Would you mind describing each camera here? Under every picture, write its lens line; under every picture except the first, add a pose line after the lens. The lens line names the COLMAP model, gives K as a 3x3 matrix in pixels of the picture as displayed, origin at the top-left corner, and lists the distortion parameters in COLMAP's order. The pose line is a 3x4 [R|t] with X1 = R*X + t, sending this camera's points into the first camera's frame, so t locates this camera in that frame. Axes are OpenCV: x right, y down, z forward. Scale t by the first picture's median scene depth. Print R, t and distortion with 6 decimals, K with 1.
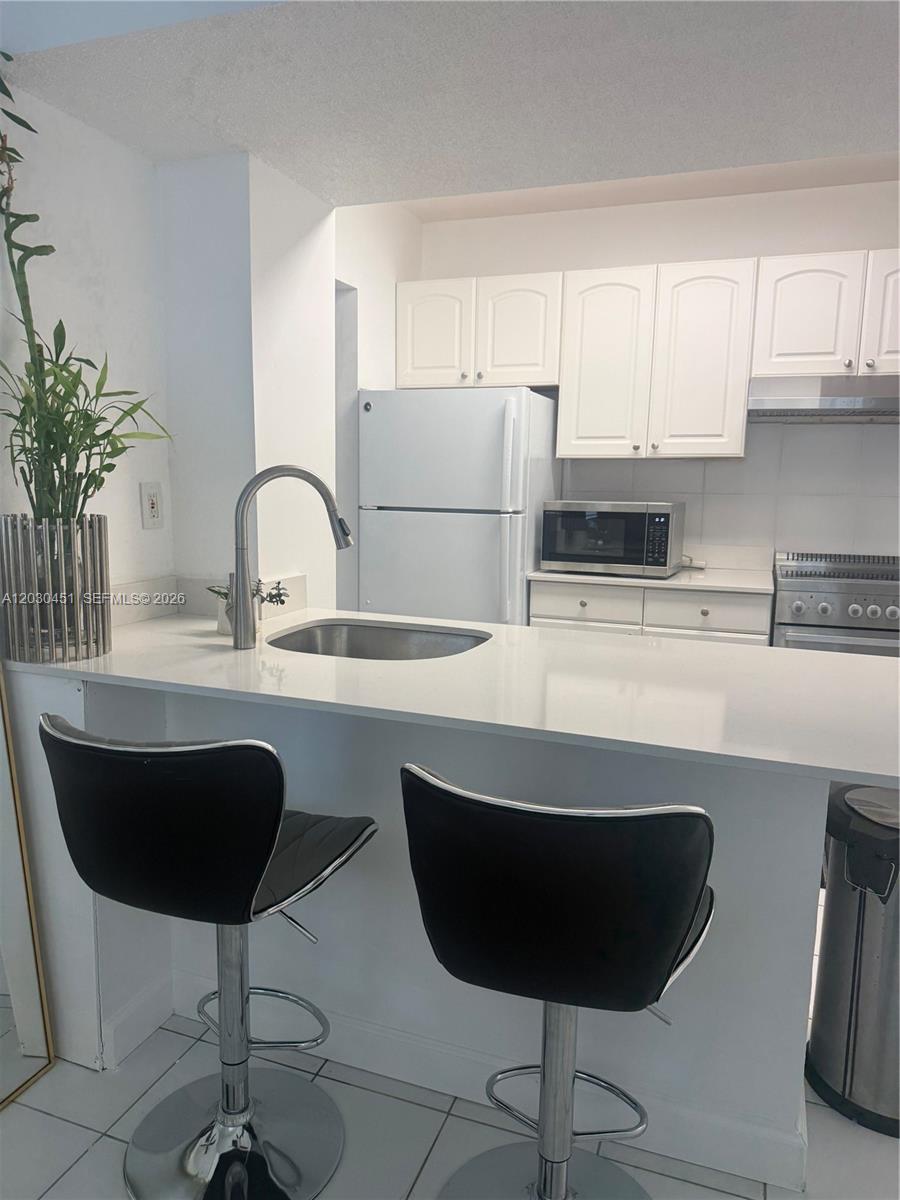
lens RADIAL K [[838.8, 0, 447.2], [0, 838.8, 601.8], [0, 0, 1]] dist [-0.002073, -0.009388]
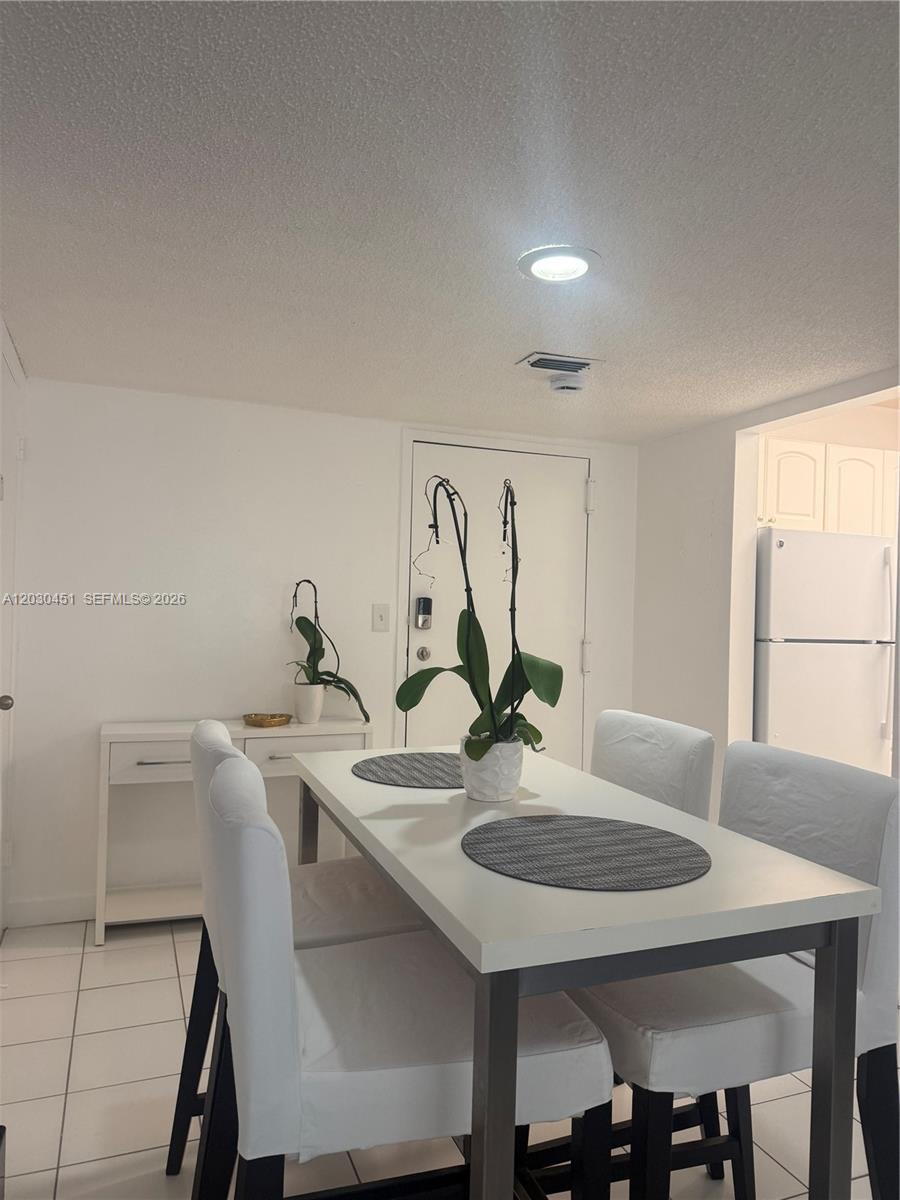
lens RADIAL K [[838.8, 0, 447.2], [0, 838.8, 601.8], [0, 0, 1]] dist [-0.002073, -0.009388]
pose [[0.749331, -0.000311, 0.662196, -1.083159], [0.084253, 0.991918, -0.094874, -0.095353], [-0.656814, 0.126884, 0.743301, 0.485000]]
